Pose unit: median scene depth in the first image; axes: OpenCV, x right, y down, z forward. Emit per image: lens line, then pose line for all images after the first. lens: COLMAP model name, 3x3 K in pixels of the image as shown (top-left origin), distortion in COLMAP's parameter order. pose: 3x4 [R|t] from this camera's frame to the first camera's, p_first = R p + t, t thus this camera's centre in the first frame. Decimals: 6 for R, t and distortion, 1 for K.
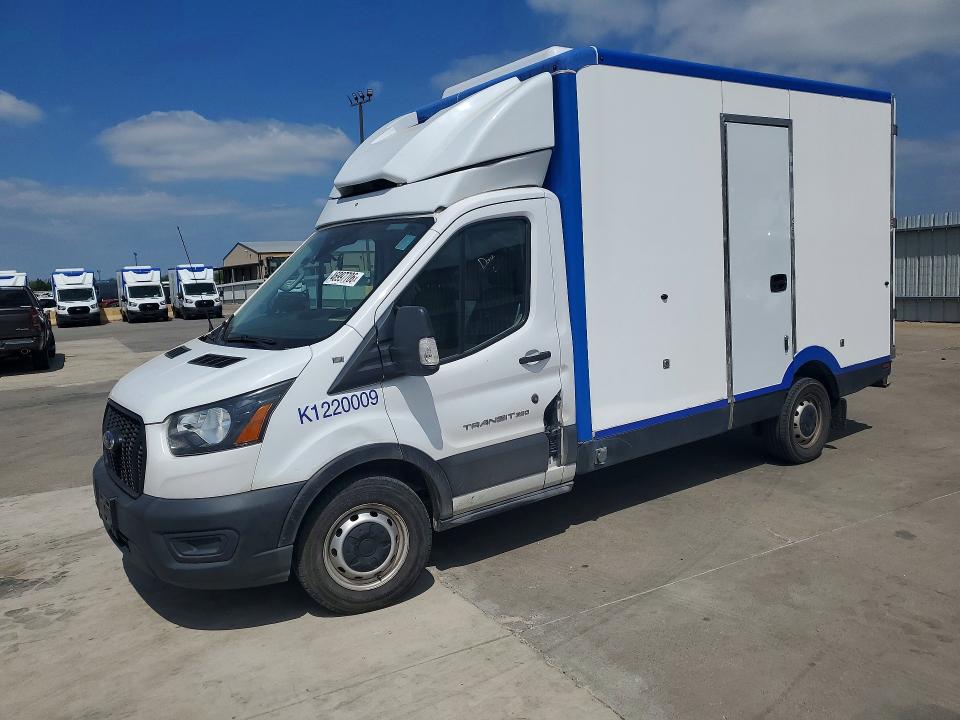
lens RADIAL K [[754.5, 0, 480.6], [0, 754.5, 361.1], [0, 0, 1]] dist [0.045249, -0.035015]
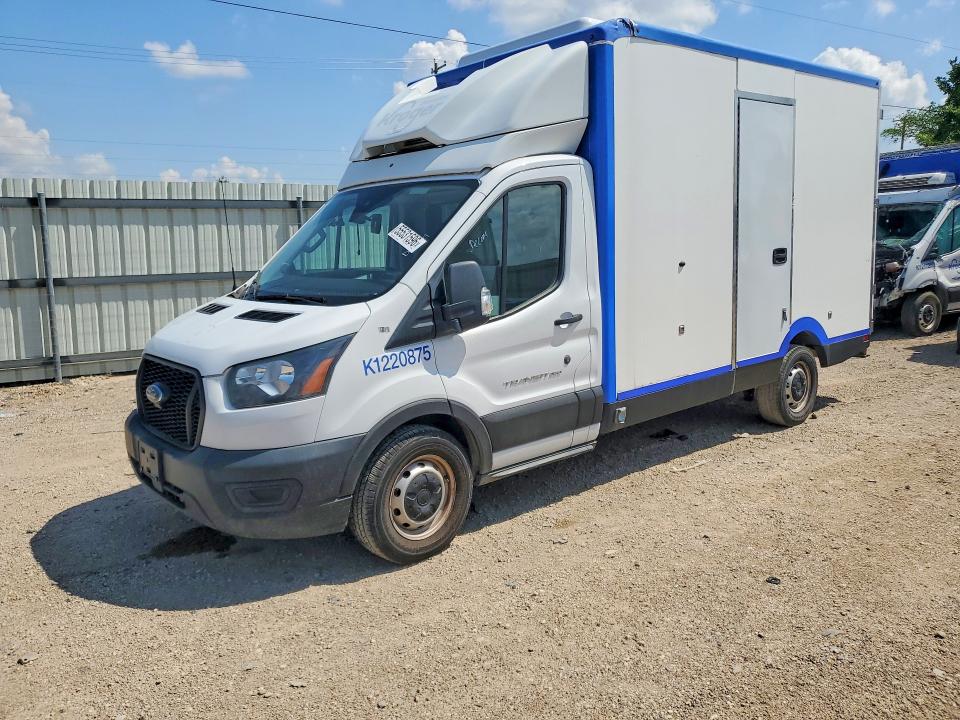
lens RADIAL K [[754.5, 0, 485.2], [0, 754.5, 358.6], [0, 0, 1]] dist [0.045249, -0.035015]
pose [[0.996619, 0.013626, 0.081030, -0.133200], [-0.015850, 0.999513, 0.026871, 0.023607], [-0.080624, -0.028064, 0.996349, -0.024889]]
